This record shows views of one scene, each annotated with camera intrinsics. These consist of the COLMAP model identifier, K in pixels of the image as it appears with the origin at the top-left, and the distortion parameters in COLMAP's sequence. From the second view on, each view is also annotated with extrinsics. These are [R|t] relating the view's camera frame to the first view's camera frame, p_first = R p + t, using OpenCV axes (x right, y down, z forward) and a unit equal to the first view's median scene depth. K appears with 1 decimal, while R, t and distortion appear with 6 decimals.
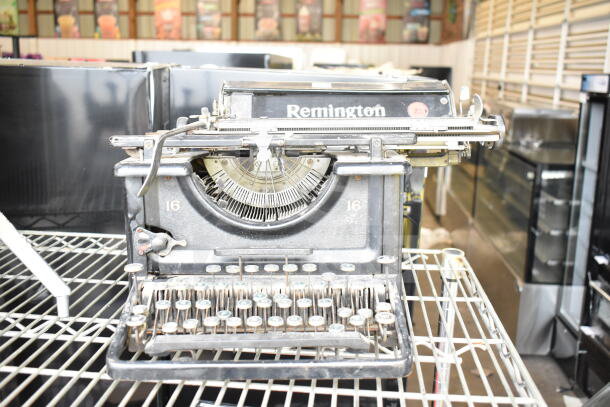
lens RADIAL K [[611.0, 0, 306.0], [0, 611.0, 205.8], [0, 0, 1]] dist [-0.028151, 0.000000]
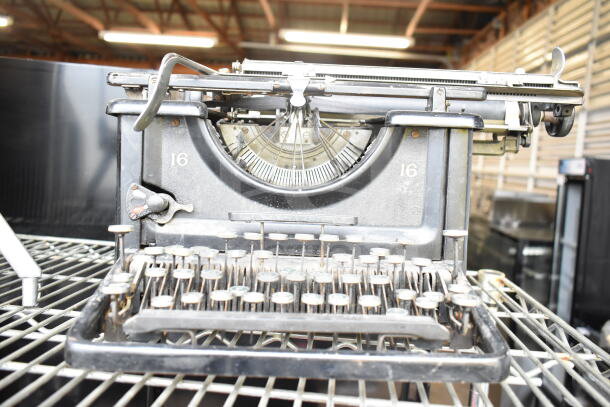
lens RADIAL K [[541.4, 0, 303.7], [0, 541.4, 202.0], [0, 0, 1]] dist [-0.029954, 0.002186]
pose [[0.999033, 0.043443, 0.006700, -0.053916], [-0.041937, 0.987666, -0.150856, 0.135918], [-0.013171, 0.150429, 0.988533, 0.283697]]
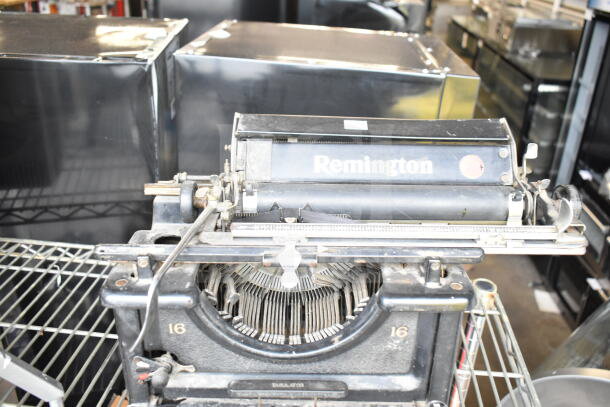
lens RADIAL K [[541.4, 0, 302.8], [0, 541.4, 202.5], [0, 0, 1]] dist [-0.029954, 0.002186]
pose [[0.999635, 0.026961, -0.001674, -0.048033], [-0.025932, 0.975154, 0.220006, -0.291102], [0.007564, -0.219882, 0.975497, 0.300030]]
